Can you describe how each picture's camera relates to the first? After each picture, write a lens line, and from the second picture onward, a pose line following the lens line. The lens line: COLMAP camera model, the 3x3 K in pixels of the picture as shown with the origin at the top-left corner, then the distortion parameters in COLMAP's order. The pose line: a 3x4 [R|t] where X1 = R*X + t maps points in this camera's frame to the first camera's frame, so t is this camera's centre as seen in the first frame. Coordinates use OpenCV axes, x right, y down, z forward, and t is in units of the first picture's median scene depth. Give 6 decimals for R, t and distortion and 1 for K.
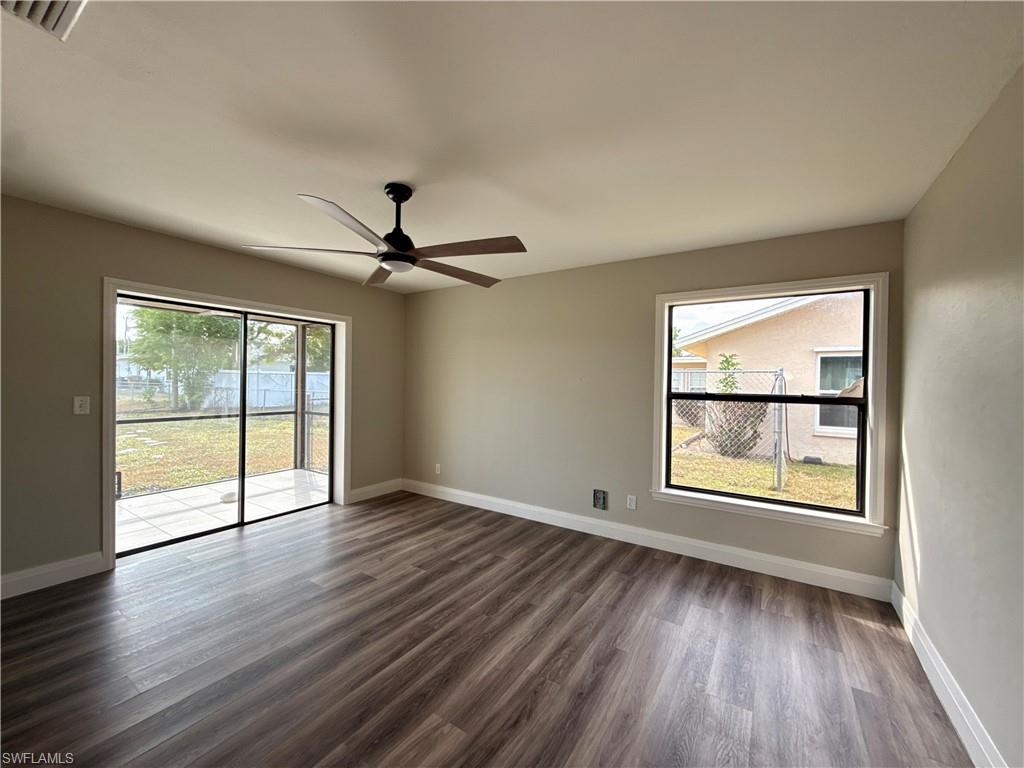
lens RADIAL K [[408.8, 0, 513.3], [0, 408.8, 386.2], [0, 0, 1]] dist [0.004031, 0.000663]
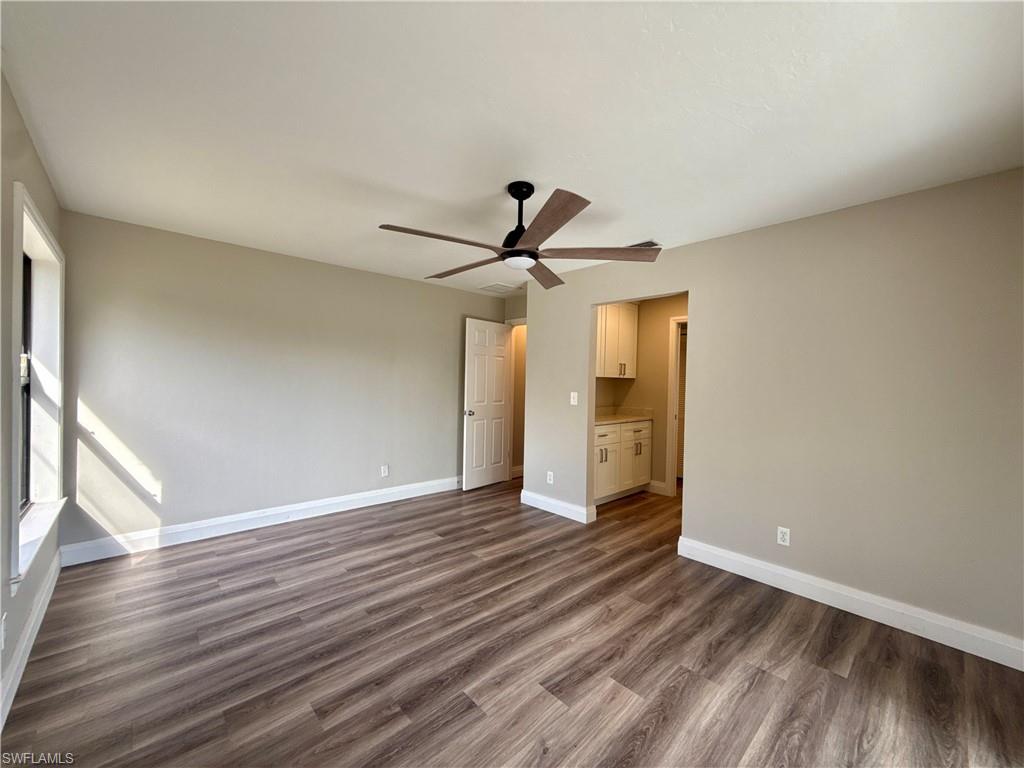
lens RADIAL K [[408.8, 0, 511.7], [0, 408.8, 383.4], [0, 0, 1]] dist [0.004031, 0.000663]
pose [[-0.969450, -0.040625, 0.241900, -0.510094], [-0.036698, 0.999112, 0.020719, -0.017418], [-0.242527, 0.011209, -0.970080, 1.946177]]
